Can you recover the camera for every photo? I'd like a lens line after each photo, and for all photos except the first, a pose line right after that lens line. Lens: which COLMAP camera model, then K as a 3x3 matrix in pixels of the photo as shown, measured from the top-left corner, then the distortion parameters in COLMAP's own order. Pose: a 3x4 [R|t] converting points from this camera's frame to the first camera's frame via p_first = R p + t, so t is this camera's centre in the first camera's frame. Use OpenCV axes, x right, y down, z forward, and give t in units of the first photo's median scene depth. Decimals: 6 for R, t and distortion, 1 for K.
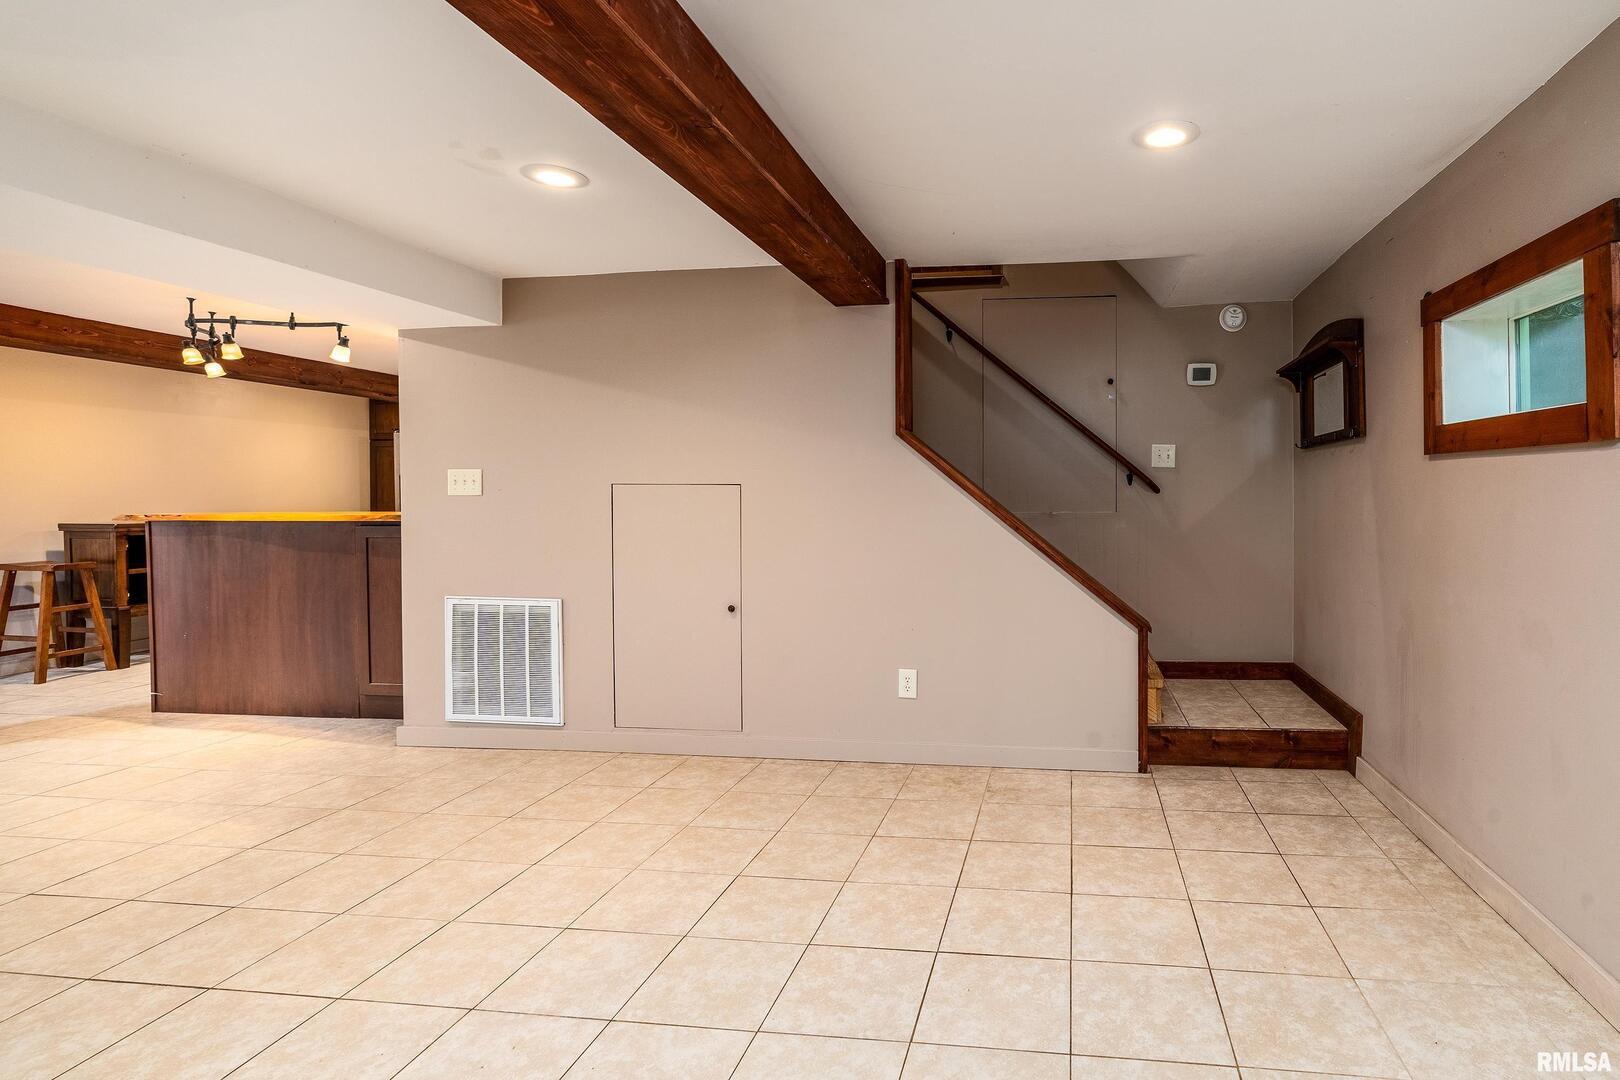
lens RADIAL K [[750.2, 0, 834.1], [0, 750.2, 518.1], [0, 0, 1]] dist [-0.003289, 0.000904]
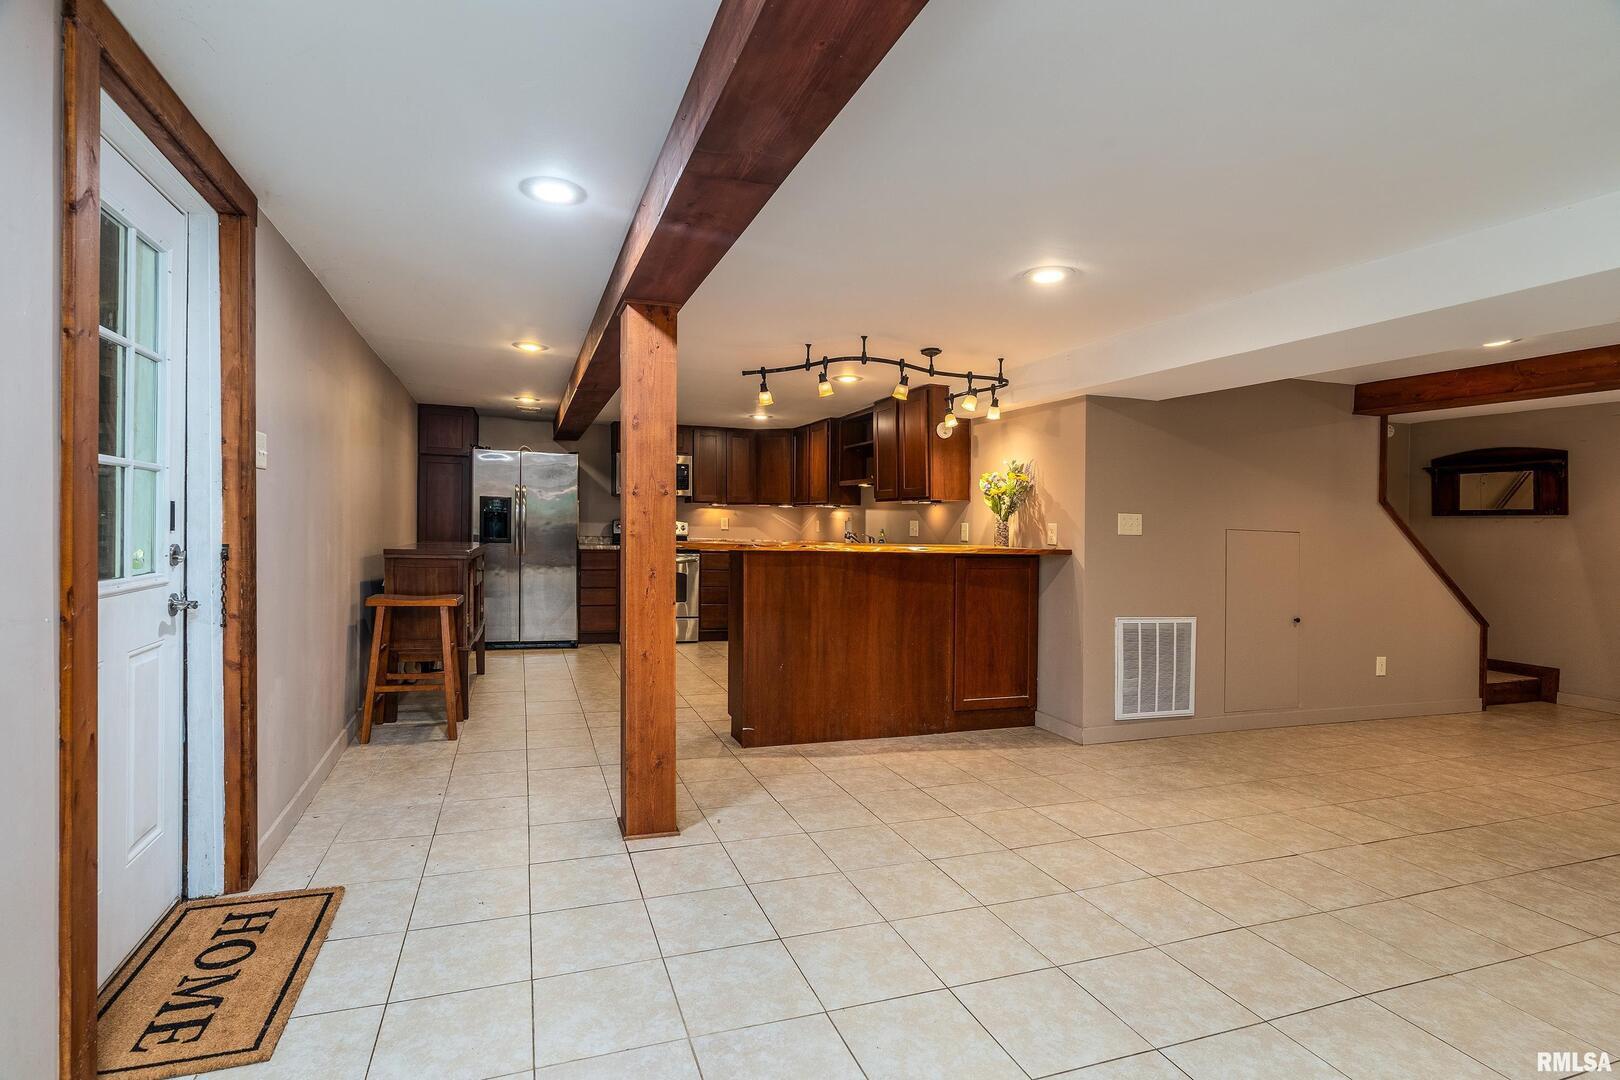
lens RADIAL K [[719.9, 0, 739.5], [0, 719.9, 537.0], [0, 0, 1]] dist [-0.001319, 0.000347]
pose [[0.913749, 0.020504, 0.405762, -1.568524], [-0.016165, 0.999770, -0.014120, -0.000423], [-0.405958, 0.006343, 0.913870, 0.179303]]
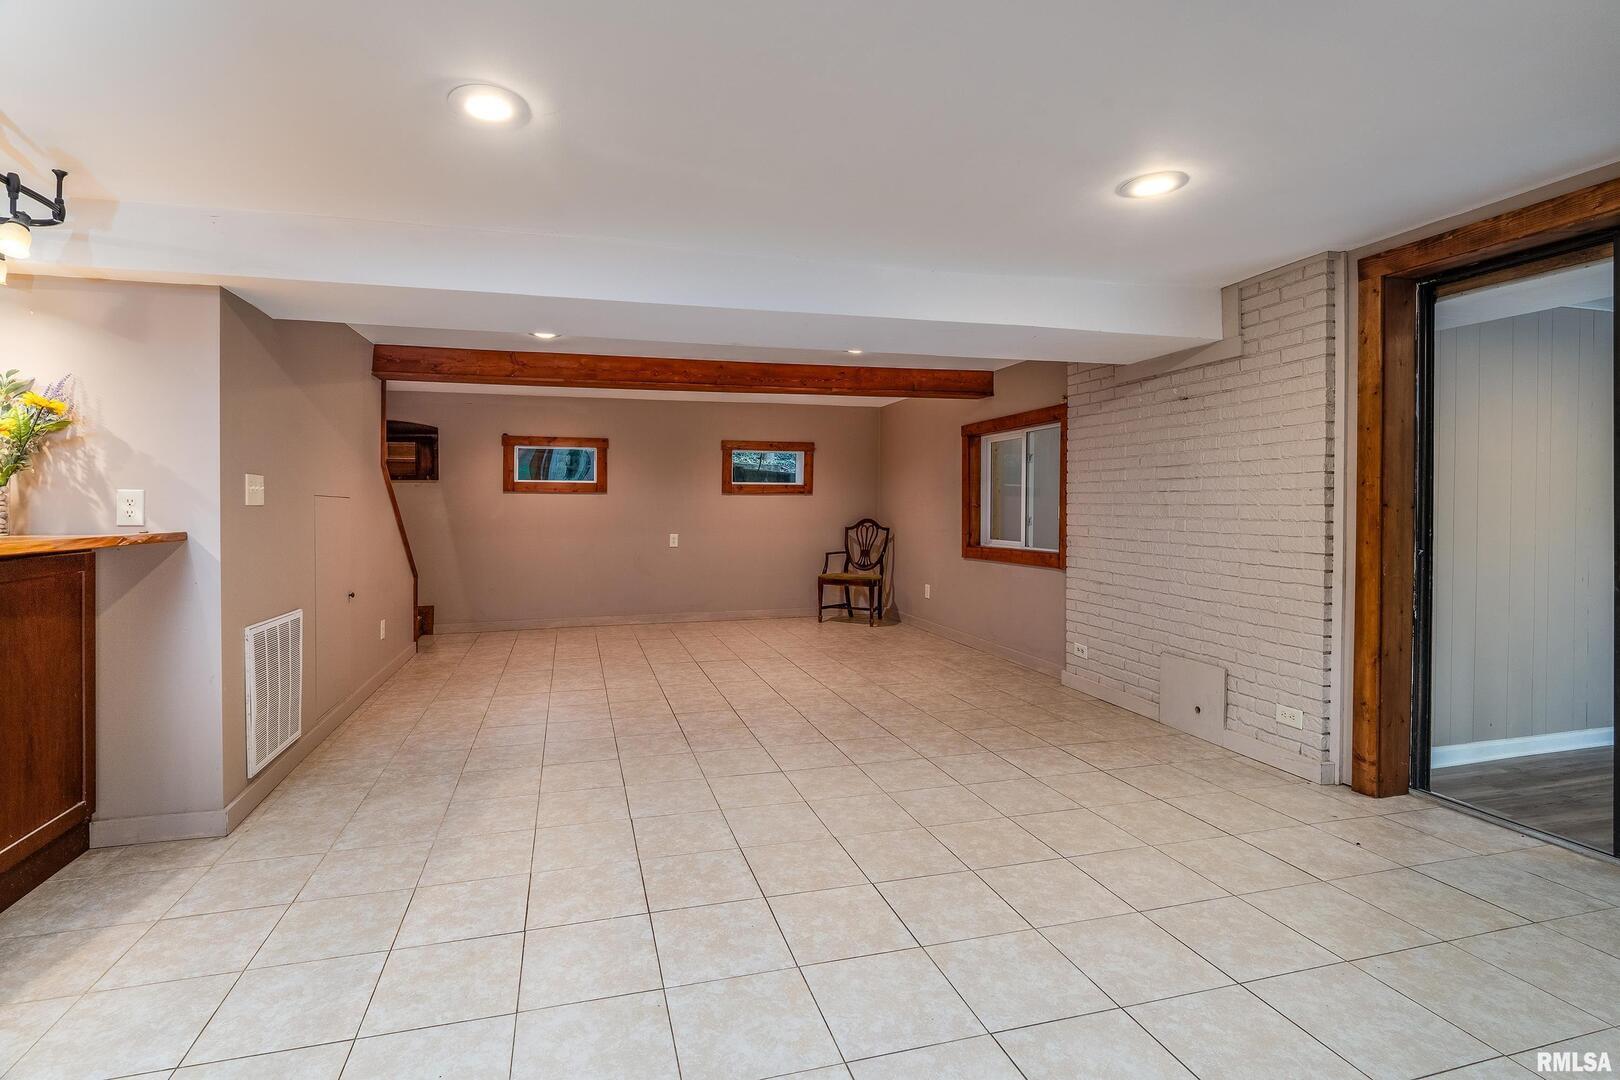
lens RADIAL K [[766.3, 0, 770.0], [0, 766.3, 507.5], [0, 0, 1]] dist [-0.003291, 0.000020]
pose [[-0.361784, 0.001138, 0.932261, -1.523412], [0.035681, 0.999283, 0.012627, -0.018192], [-0.931579, 0.037832, -0.361565, 0.763412]]
